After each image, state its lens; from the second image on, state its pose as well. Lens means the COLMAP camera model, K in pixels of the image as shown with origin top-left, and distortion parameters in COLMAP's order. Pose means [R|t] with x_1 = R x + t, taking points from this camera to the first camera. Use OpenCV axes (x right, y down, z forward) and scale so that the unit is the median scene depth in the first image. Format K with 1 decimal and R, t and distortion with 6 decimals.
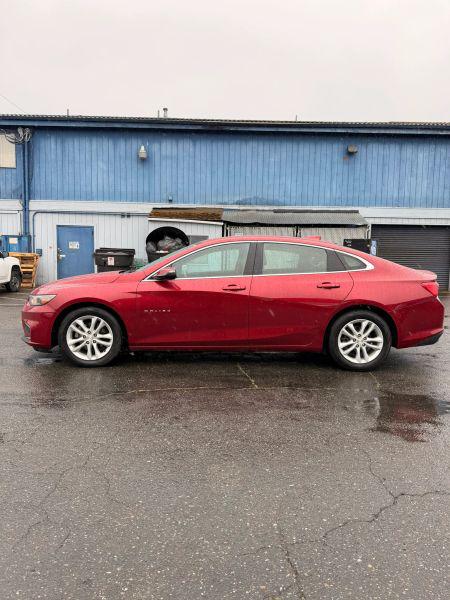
lens RADIAL K [[467.1, 0, 225.0], [0, 467.1, 300.0], [0, 0, 1]] dist [0.007303, 0.000164]
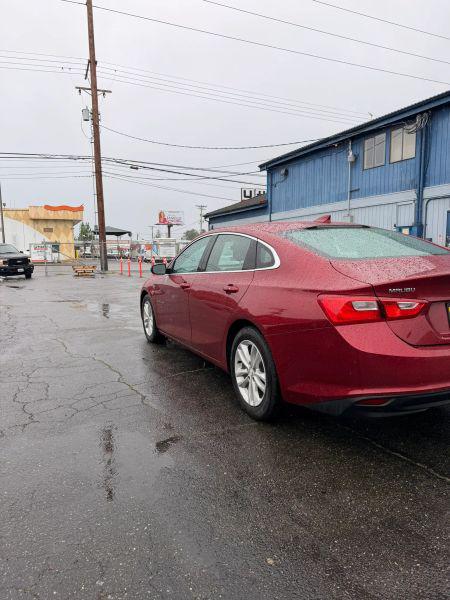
lens RADIAL K [[467.1, 0, 225.0], [0, 467.1, 300.0], [0, 0, 1]] dist [0.007303, 0.000164]
pose [[0.349333, 0.079604, -0.933611, 0.362282], [-0.052548, 0.996481, 0.065302, -0.024200], [0.935524, 0.026247, 0.352286, 0.280977]]
